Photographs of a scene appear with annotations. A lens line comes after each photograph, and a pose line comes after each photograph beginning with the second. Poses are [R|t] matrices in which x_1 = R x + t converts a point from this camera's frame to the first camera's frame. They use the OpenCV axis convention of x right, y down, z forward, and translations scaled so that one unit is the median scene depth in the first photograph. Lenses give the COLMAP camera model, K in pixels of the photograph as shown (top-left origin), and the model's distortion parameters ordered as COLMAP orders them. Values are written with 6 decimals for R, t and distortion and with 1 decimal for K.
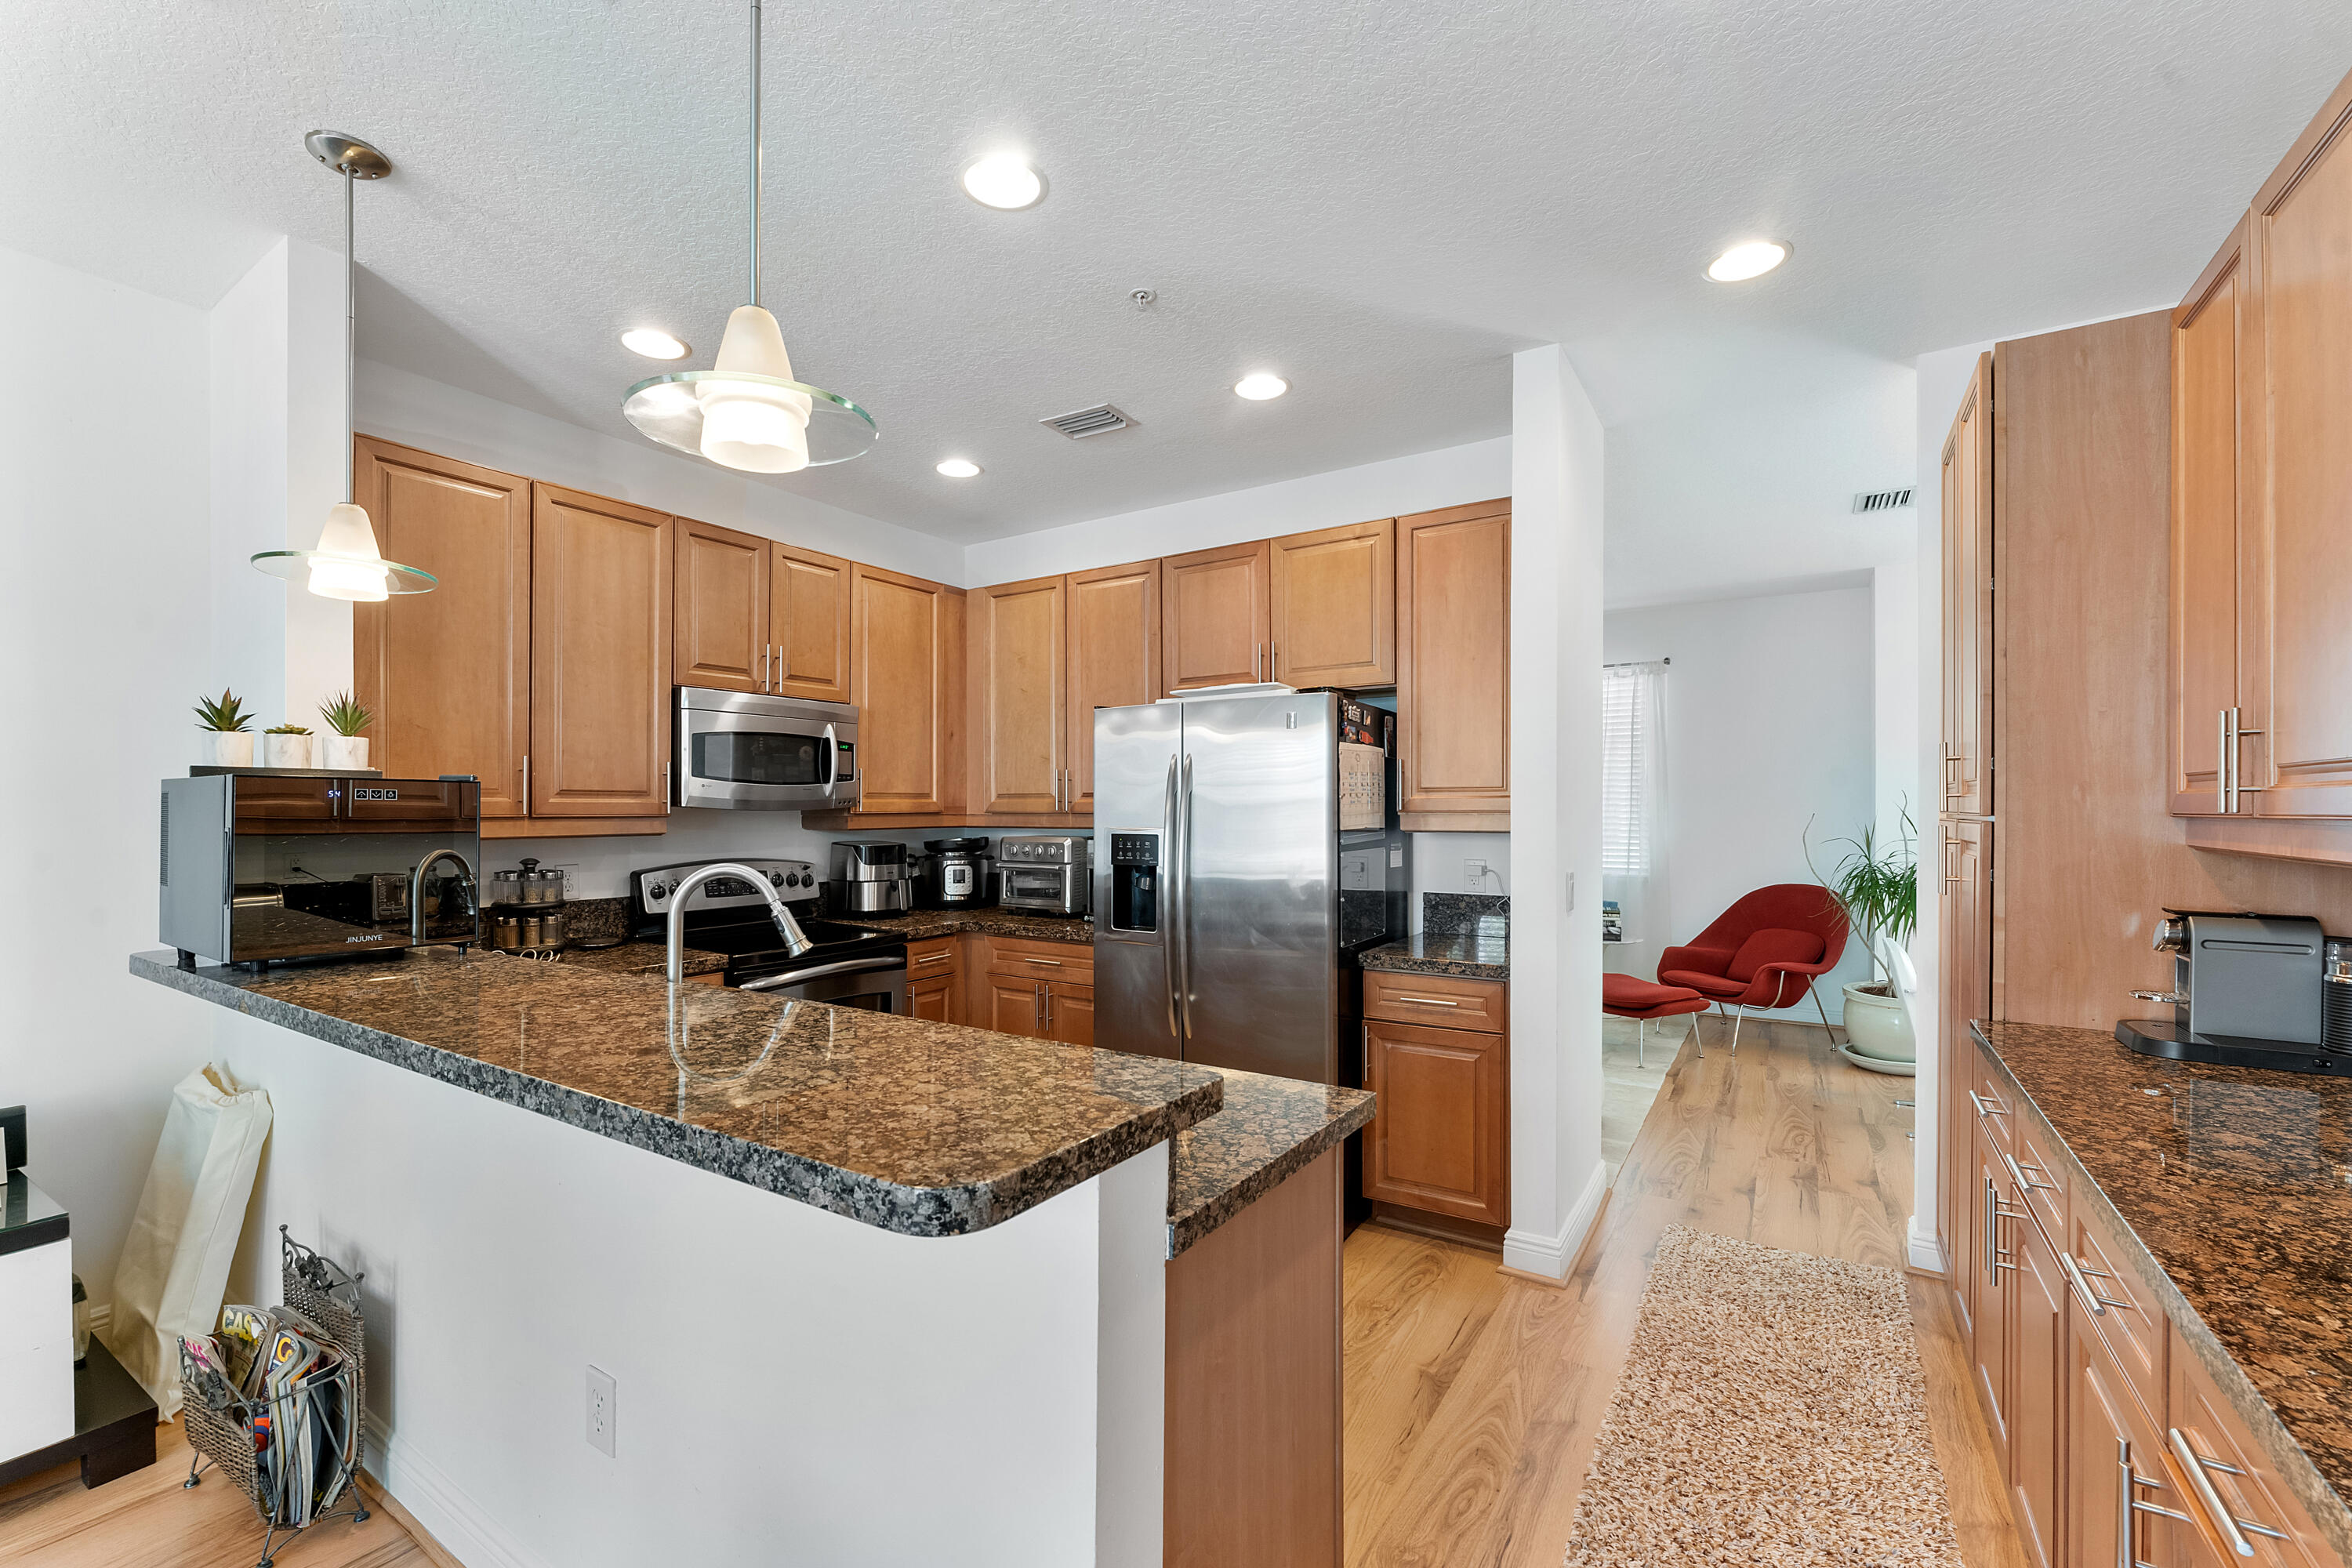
lens RADIAL K [[969.1, 0, 1171.5], [0, 969.1, 811.2], [0, 0, 1]] dist [-0.002256, -0.000144]
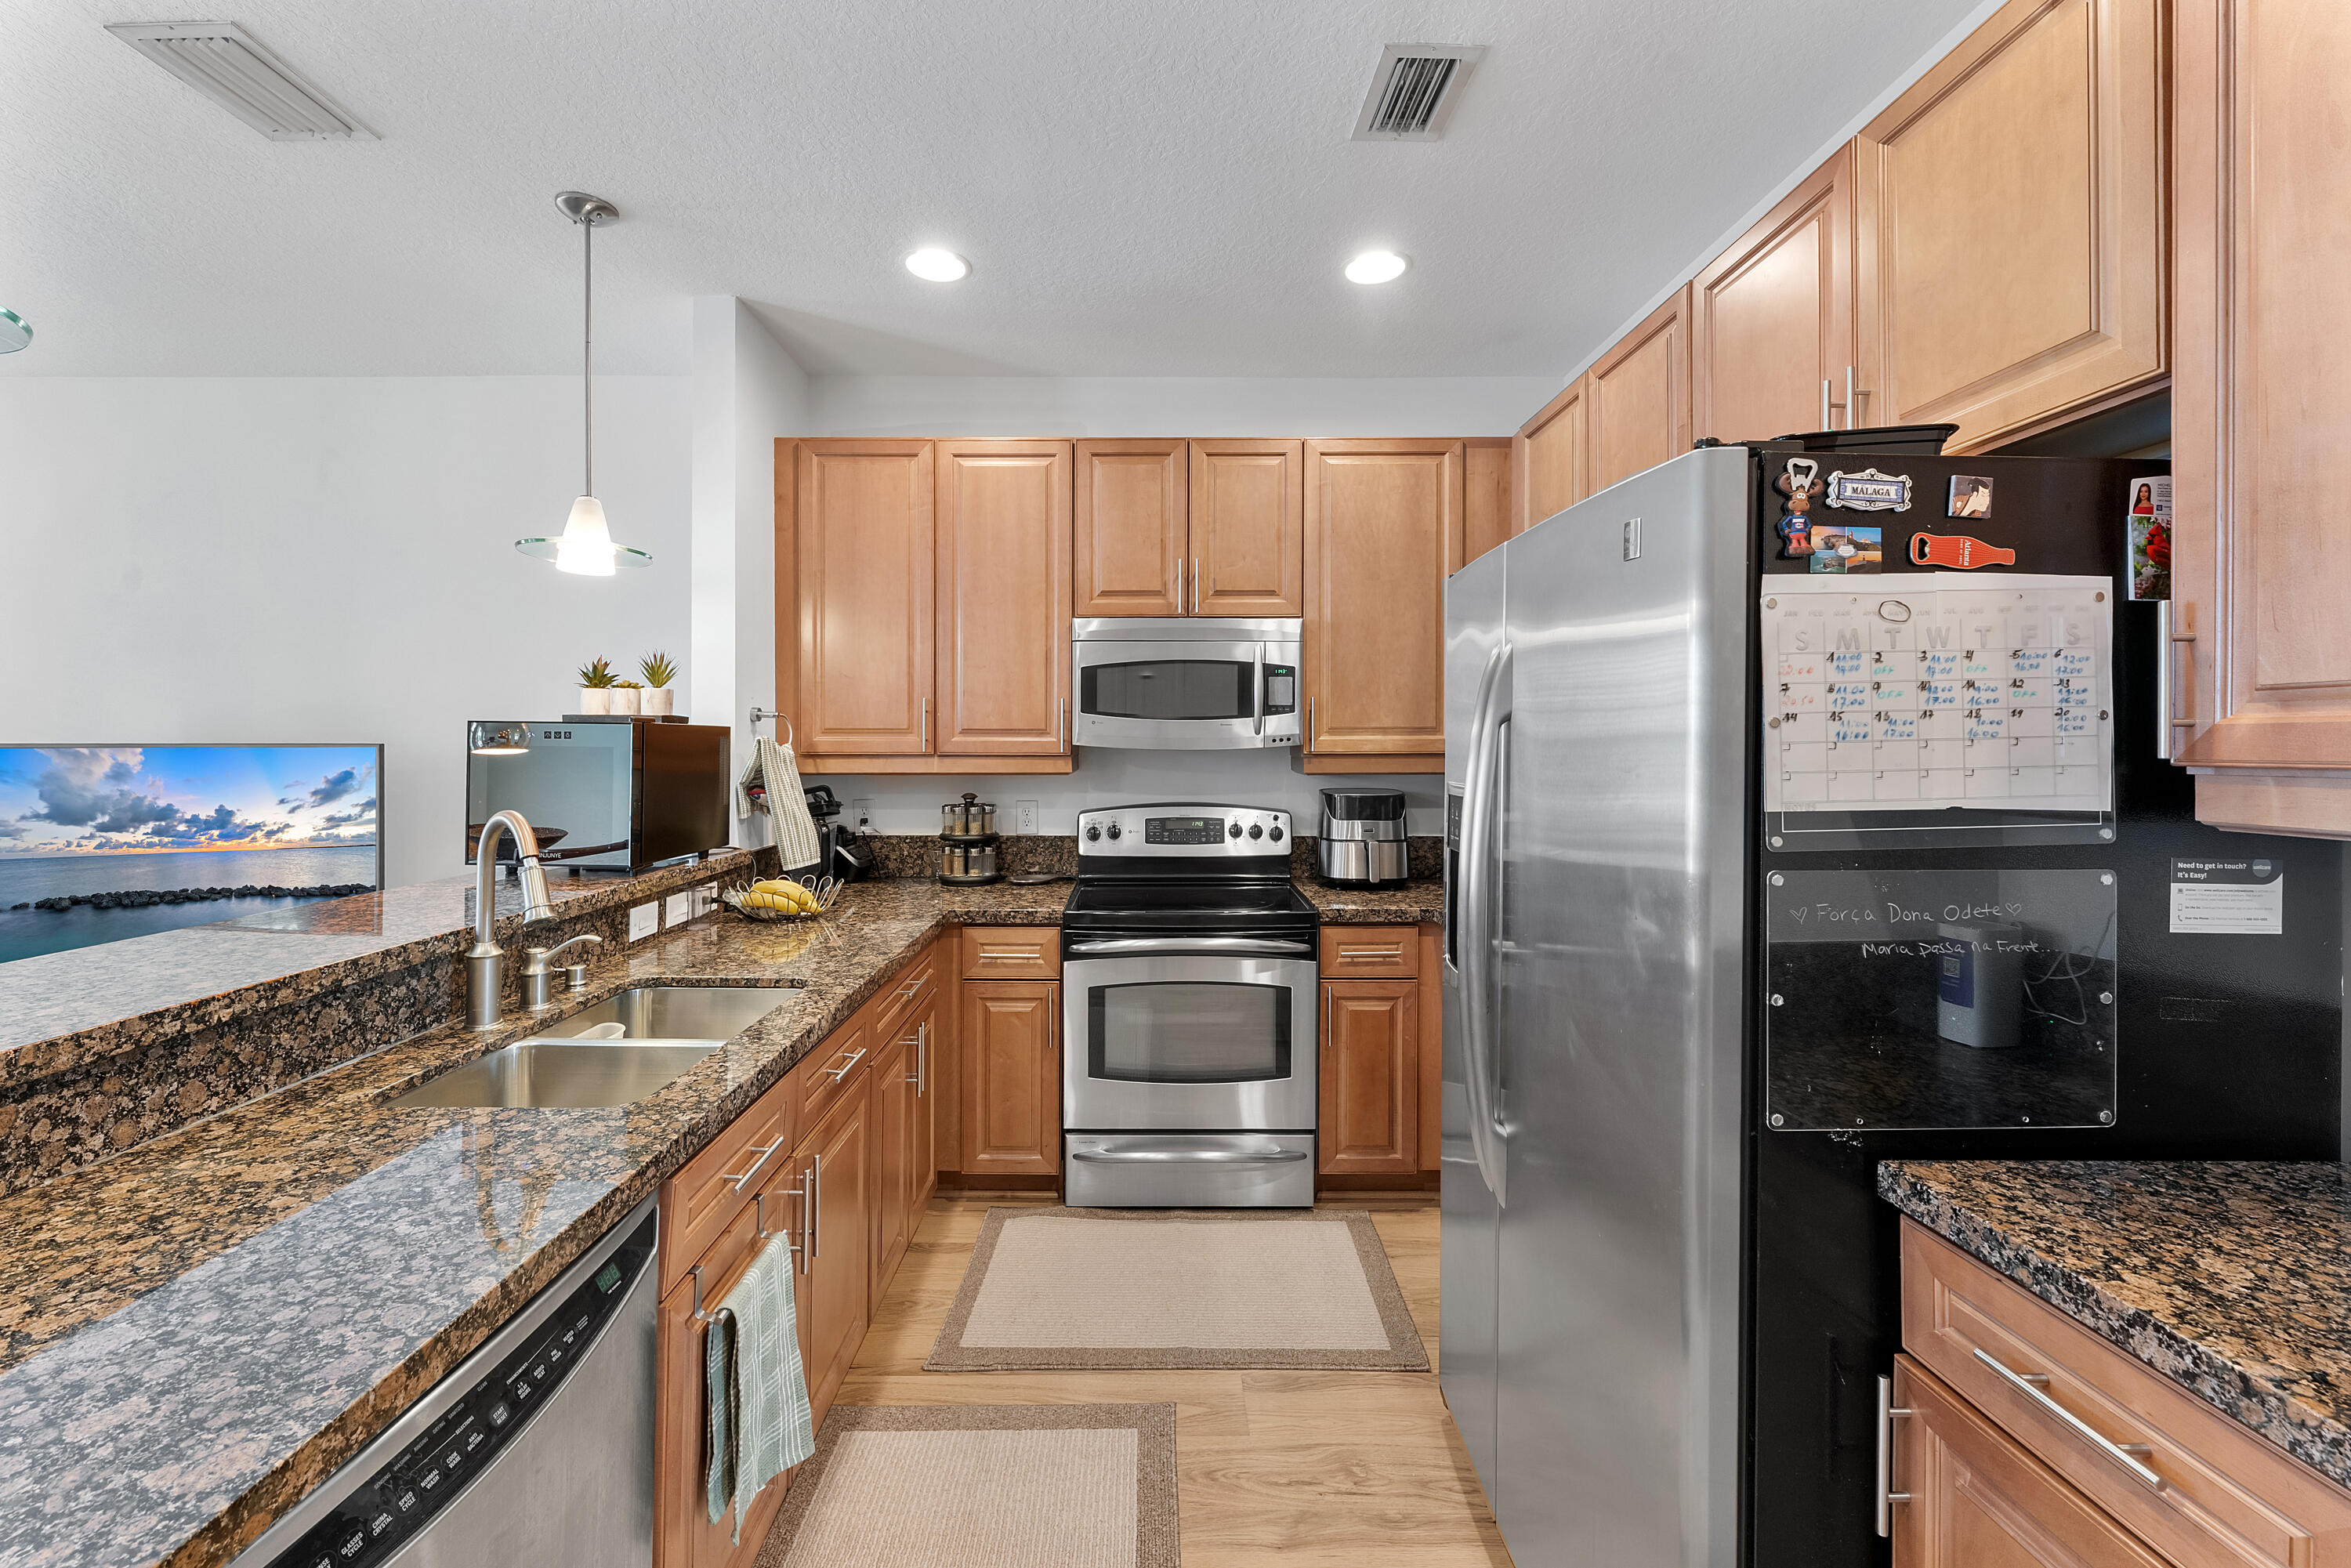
lens RADIAL K [[972.8, 0, 1167.0], [0, 972.8, 746.4], [0, 0, 1]] dist [0.000048, 0.009284]
pose [[0.543510, 0.002652, -0.839399, 0.339498], [-0.004060, 0.999992, 0.000530, -0.004169], [0.839393, 0.003119, 0.543516, 0.559114]]
